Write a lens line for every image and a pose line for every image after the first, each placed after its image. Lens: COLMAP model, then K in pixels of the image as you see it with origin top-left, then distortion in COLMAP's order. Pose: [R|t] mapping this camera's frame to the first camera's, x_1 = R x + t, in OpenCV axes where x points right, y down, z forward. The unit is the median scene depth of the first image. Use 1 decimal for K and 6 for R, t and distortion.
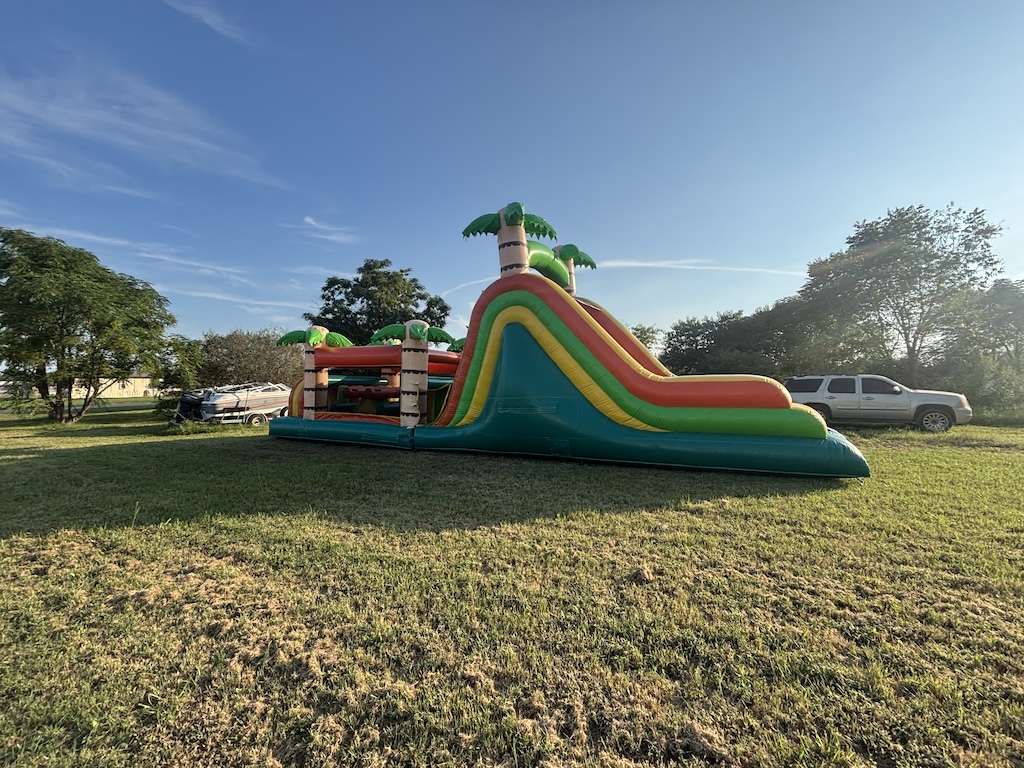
lens RADIAL K [[418.1, 0, 511.1], [0, 418.1, 380.6], [0, 0, 1]] dist [0.007278, -0.001497]
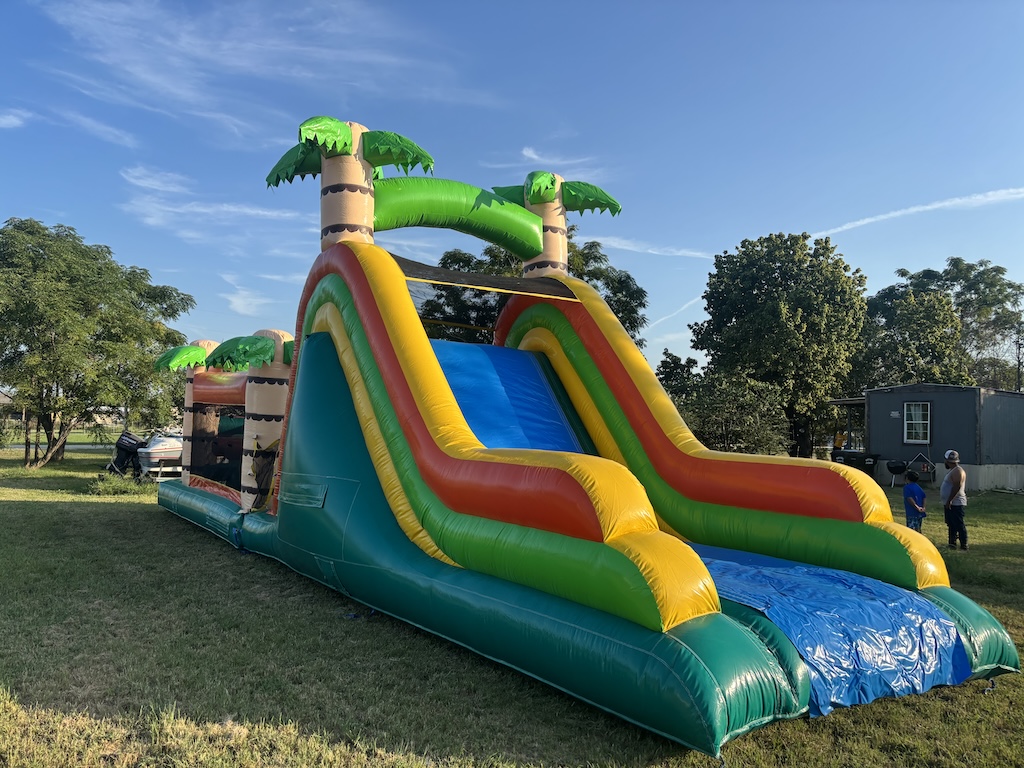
lens RADIAL K [[772.9, 0, 512.1], [0, 772.9, 389.5], [0, 0, 1]] dist [0.054170, 0.003395]
pose [[0.893757, 0.015384, -0.448287, 0.500951], [-0.035124, 0.998743, -0.035753, -0.028273], [0.447174, 0.047701, 0.893174, 0.153083]]
